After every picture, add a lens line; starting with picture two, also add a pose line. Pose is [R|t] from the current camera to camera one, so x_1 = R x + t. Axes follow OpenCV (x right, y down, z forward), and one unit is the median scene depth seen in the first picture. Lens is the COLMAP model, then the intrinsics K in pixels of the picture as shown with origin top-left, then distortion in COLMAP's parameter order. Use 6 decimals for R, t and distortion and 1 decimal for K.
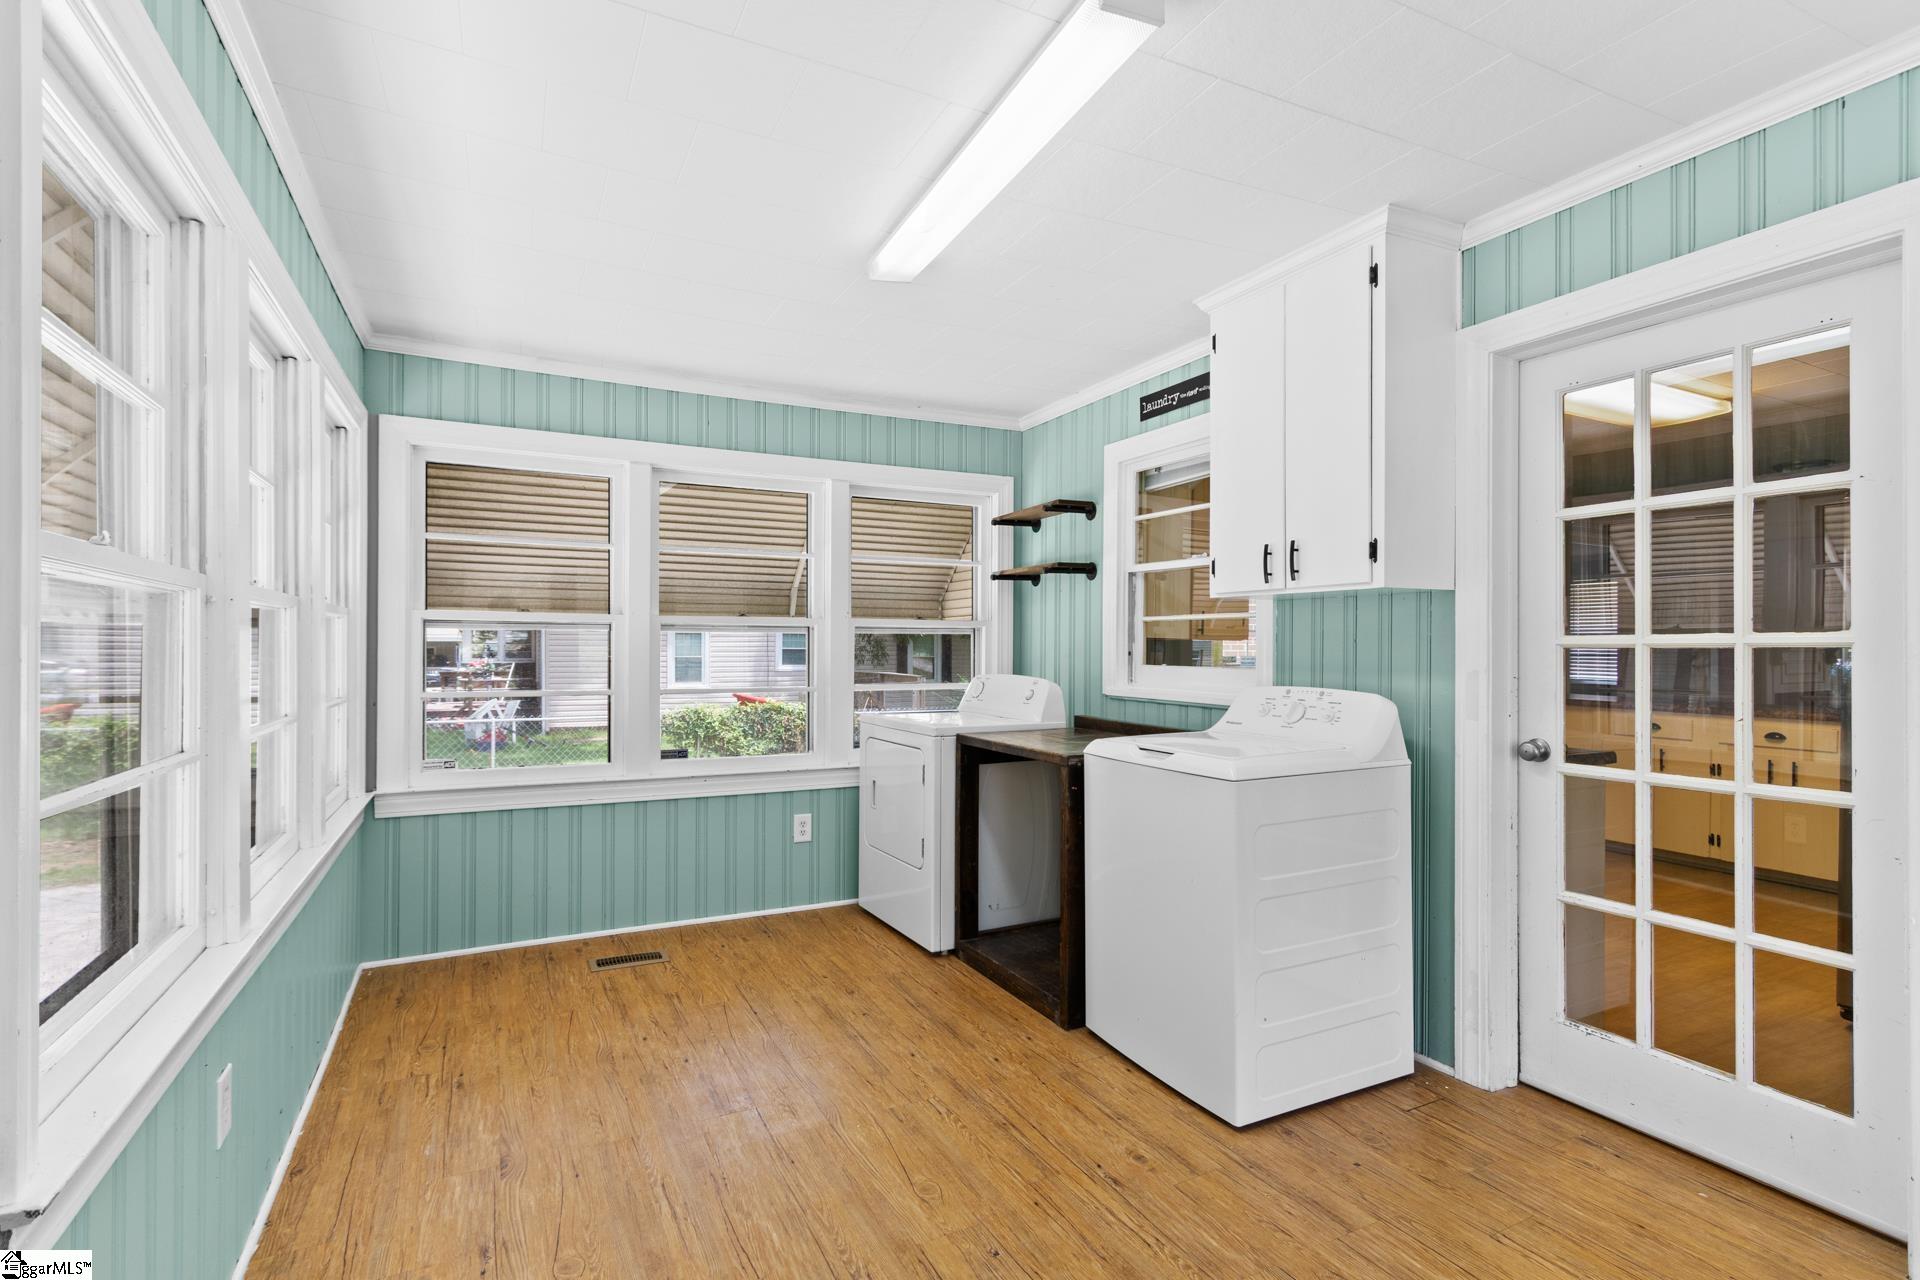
lens RADIAL K [[894.8, 0, 957.6], [0, 894.8, 643.4], [0, 0, 1]] dist [0.004164, -0.001487]
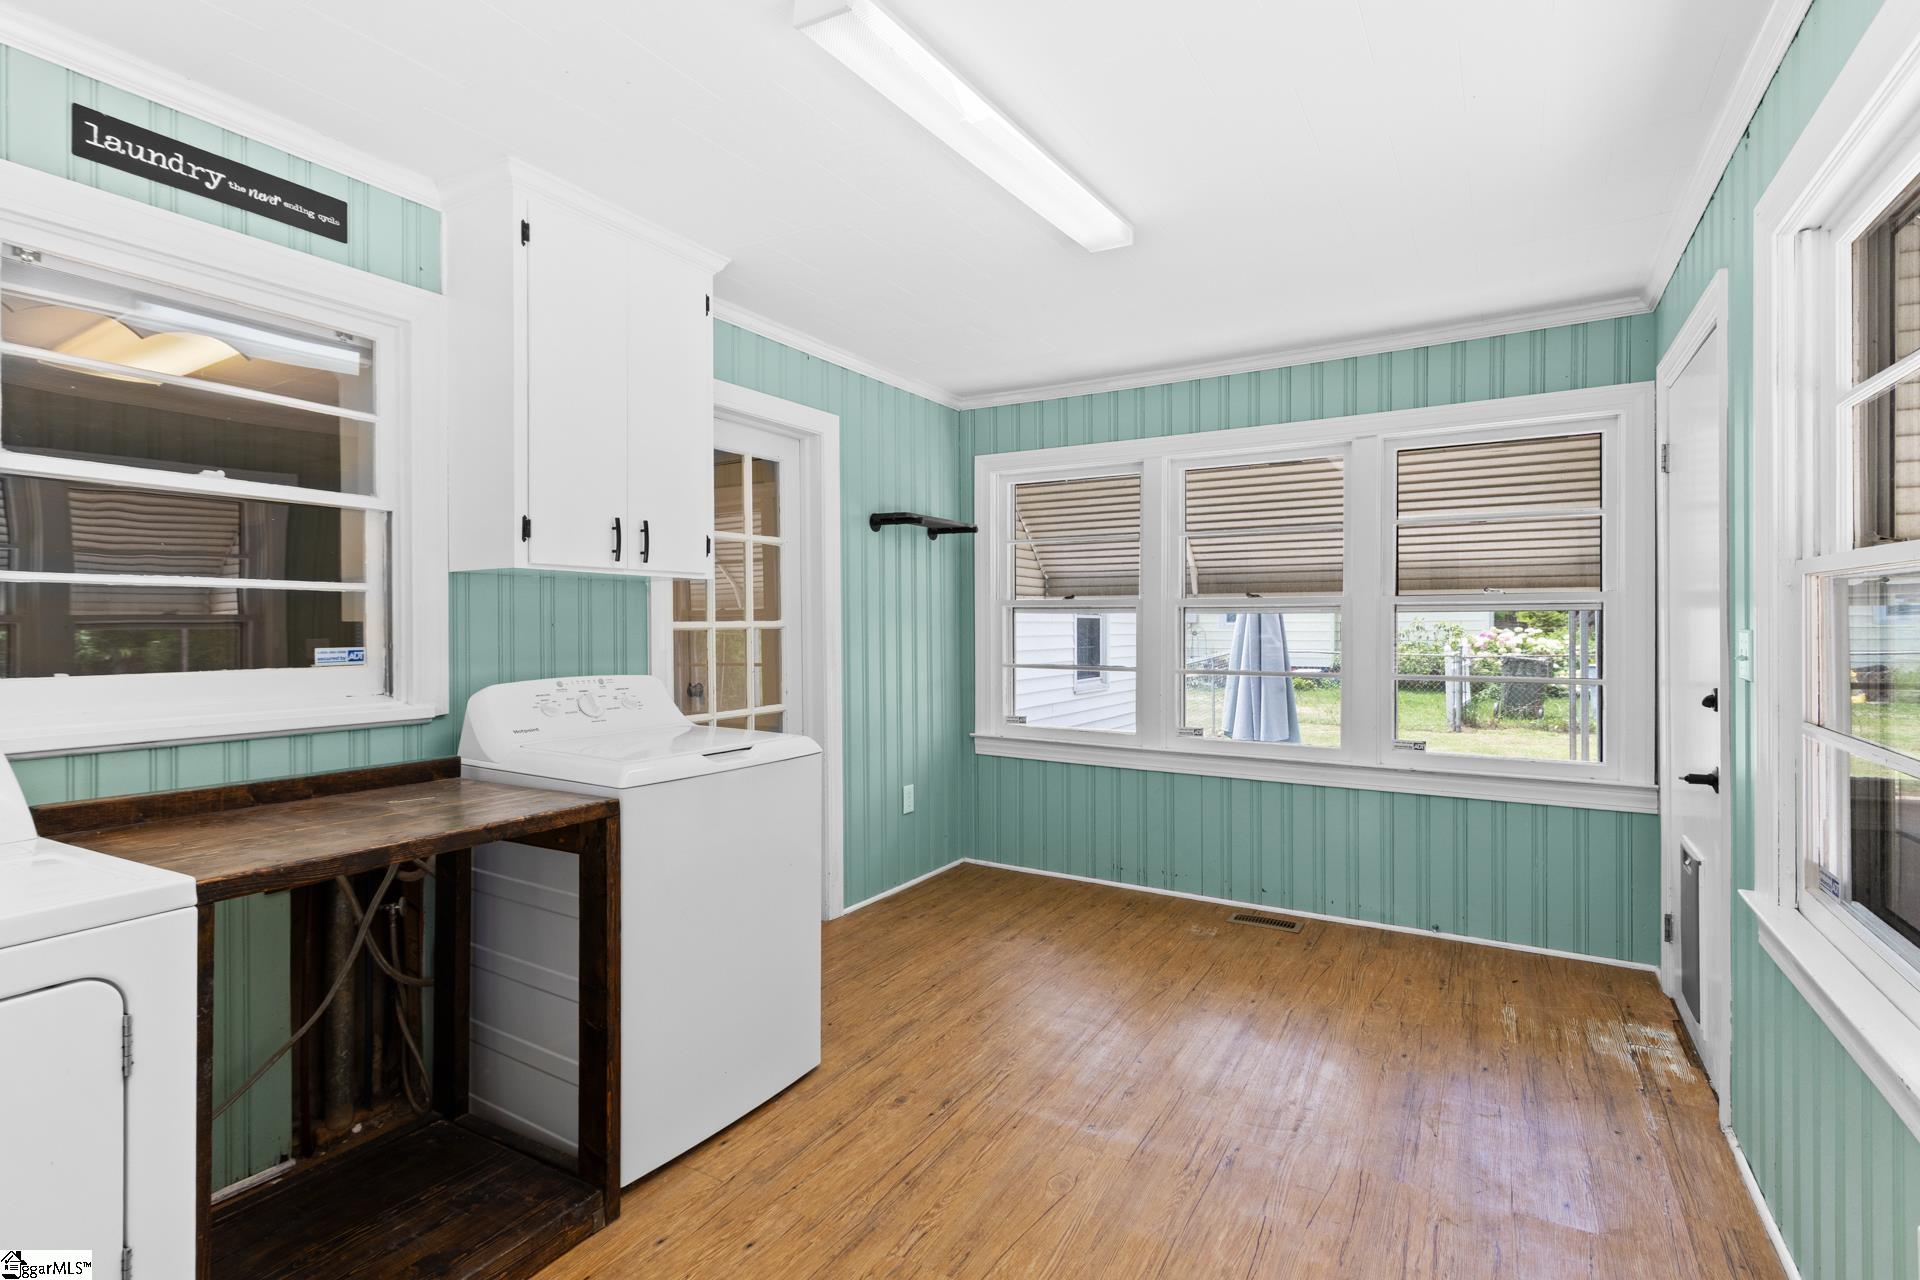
lens RADIAL K [[894.8, 0, 957.5], [0, 894.8, 625.5], [0, 0, 1]] dist [0.004164, -0.001487]
pose [[-0.521567, 0.000383, 0.853210, -0.671193], [0.004998, 0.999984, 0.002606, -0.003699], [-0.853195, 0.005624, -0.521561, 1.327192]]
